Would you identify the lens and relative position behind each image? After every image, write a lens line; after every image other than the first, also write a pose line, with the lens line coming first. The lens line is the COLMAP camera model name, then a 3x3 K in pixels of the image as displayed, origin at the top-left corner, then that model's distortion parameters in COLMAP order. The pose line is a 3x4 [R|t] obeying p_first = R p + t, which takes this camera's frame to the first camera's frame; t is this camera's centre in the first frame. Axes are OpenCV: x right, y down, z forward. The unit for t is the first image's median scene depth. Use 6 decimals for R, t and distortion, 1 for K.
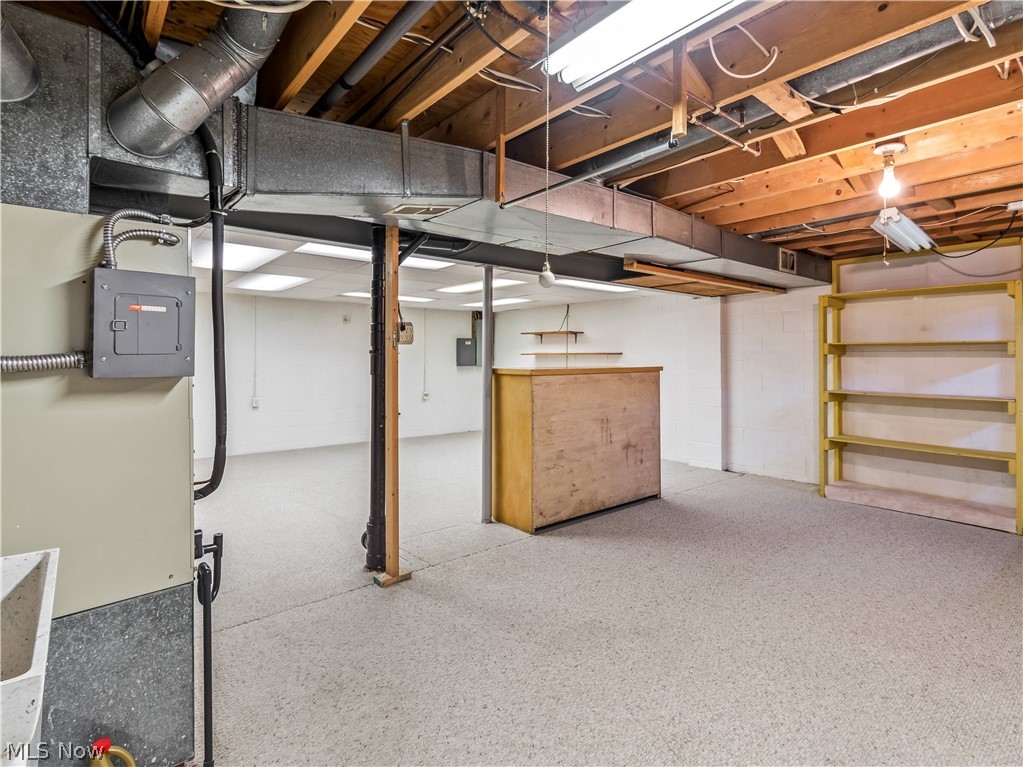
lens RADIAL K [[514.0, 0, 519.6], [0, 514.0, 356.8], [0, 0, 1]] dist [0.001878, 0.000286]
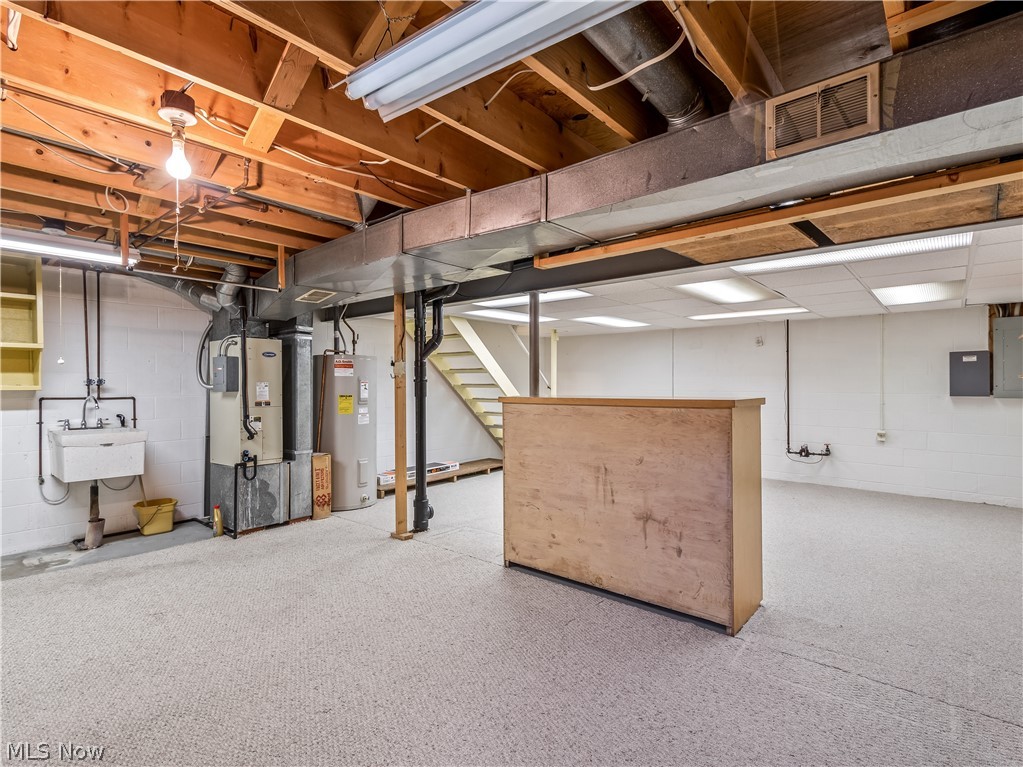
lens RADIAL K [[504.3, 0, 509.5], [0, 504.3, 385.4], [0, 0, 1]] dist [0.000201, -0.001353]
pose [[0.171958, 0.002687, -0.985101, 0.874666], [0.004915, 0.999981, 0.003586, -0.000116], [0.985092, -0.005458, 0.171941, 0.761515]]
